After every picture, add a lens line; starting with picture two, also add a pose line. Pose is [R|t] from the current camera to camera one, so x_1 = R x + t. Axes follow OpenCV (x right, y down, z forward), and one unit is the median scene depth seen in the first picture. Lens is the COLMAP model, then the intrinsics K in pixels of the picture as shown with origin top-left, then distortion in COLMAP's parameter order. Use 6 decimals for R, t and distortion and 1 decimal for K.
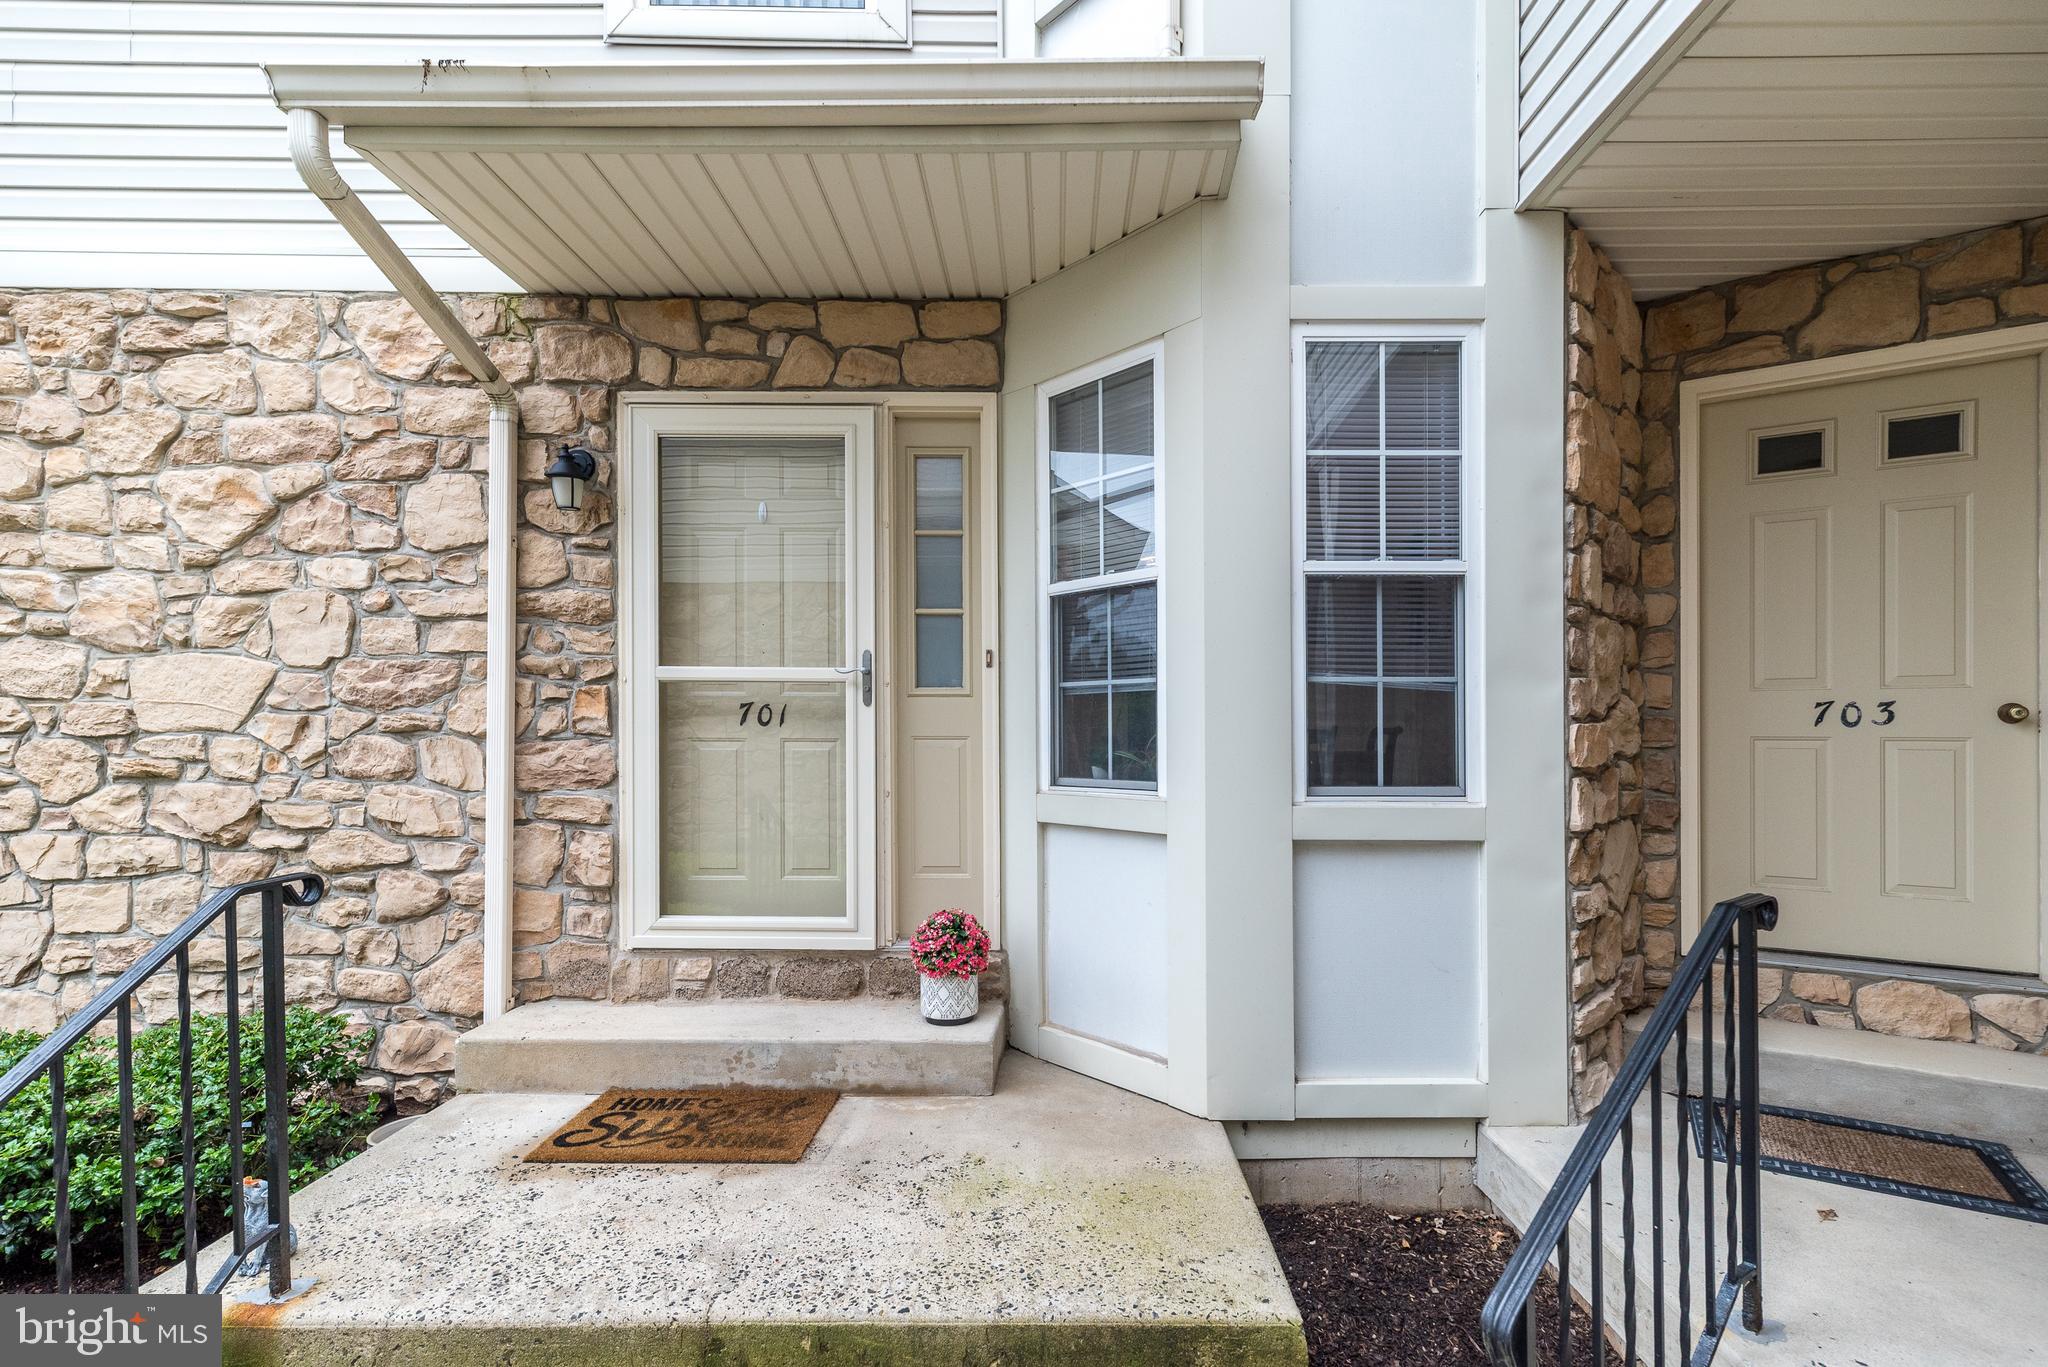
lens RADIAL K [[903.9, 0, 1024.0], [0, 903.9, 683.5], [0, 0, 1]] dist [0.006472, 0.000096]
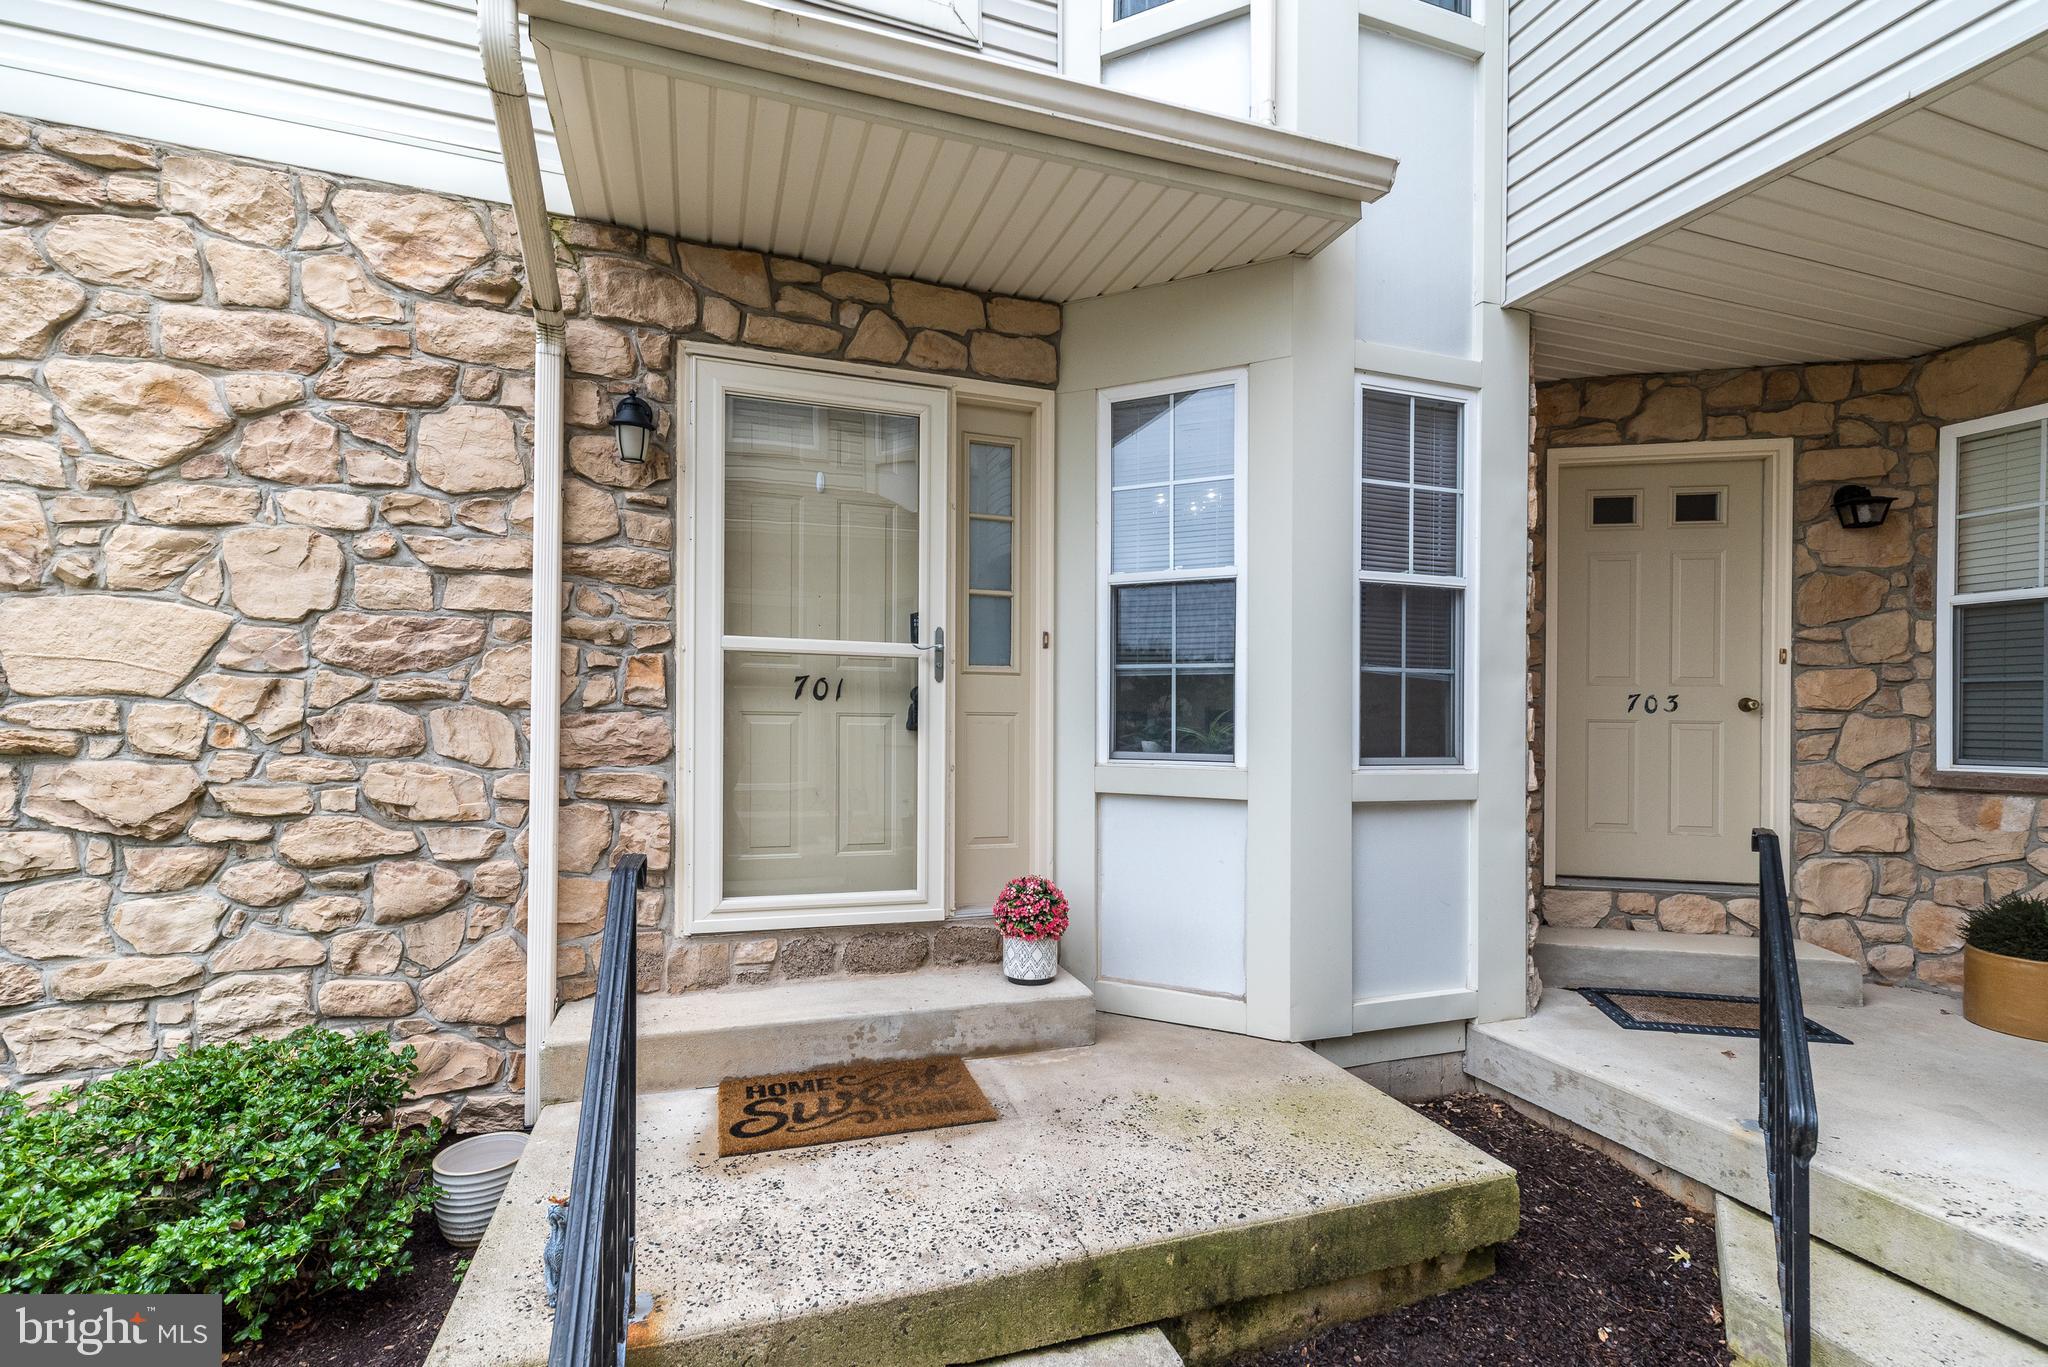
lens RADIAL K [[890.2, 0, 1024.3], [0, 890.2, 663.6], [0, 0, 1]] dist [0.005655, 0.000452]
pose [[0.948183, 0.028696, 0.316427, -0.401646], [-0.028626, 0.999578, -0.004870, 0.006092], [-0.316433, -0.004440, 0.948604, 0.013915]]
